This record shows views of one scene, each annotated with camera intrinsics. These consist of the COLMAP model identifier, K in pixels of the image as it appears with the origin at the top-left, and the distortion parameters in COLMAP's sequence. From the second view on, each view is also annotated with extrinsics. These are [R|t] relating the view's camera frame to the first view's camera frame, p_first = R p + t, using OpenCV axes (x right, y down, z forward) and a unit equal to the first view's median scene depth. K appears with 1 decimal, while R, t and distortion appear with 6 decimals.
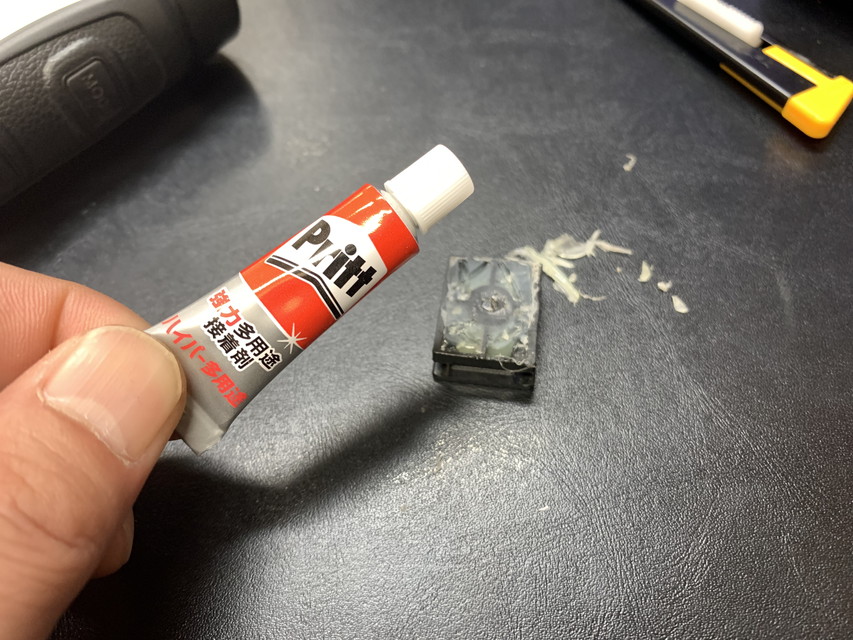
lens RADIAL K [[666.8, 0, 426.8], [0, 666.8, 319.3], [0, 0, 1]] dist [-0.056288, 0.032051]
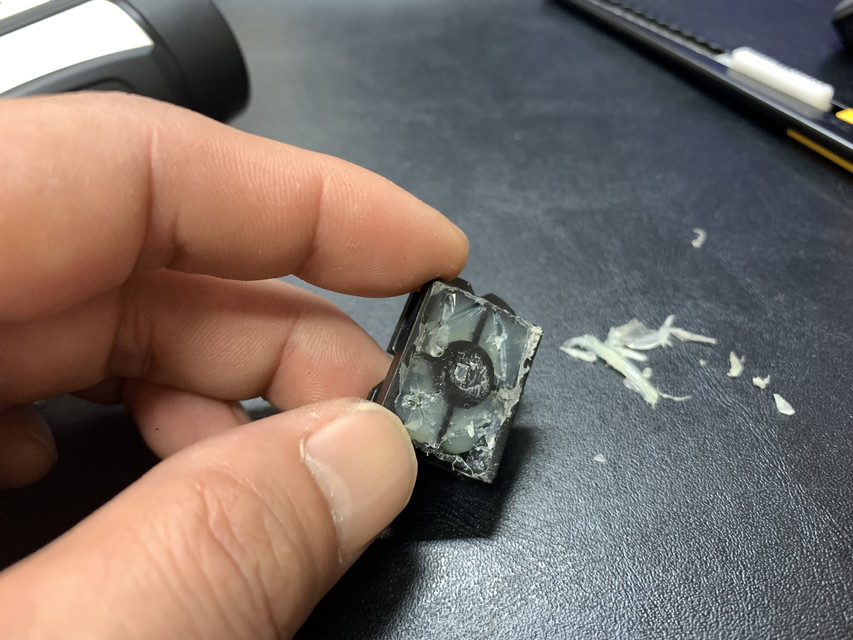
lens RADIAL K [[666.8, 0, 431.3], [0, 666.8, 322.0], [0, 0, 1]] dist [-0.056288, 0.032051]
pose [[0.999954, -0.005501, -0.007855, -0.034226], [0.004306, 0.989442, -0.144864, -0.007328], [0.008569, 0.144823, 0.989420, 0.178637]]
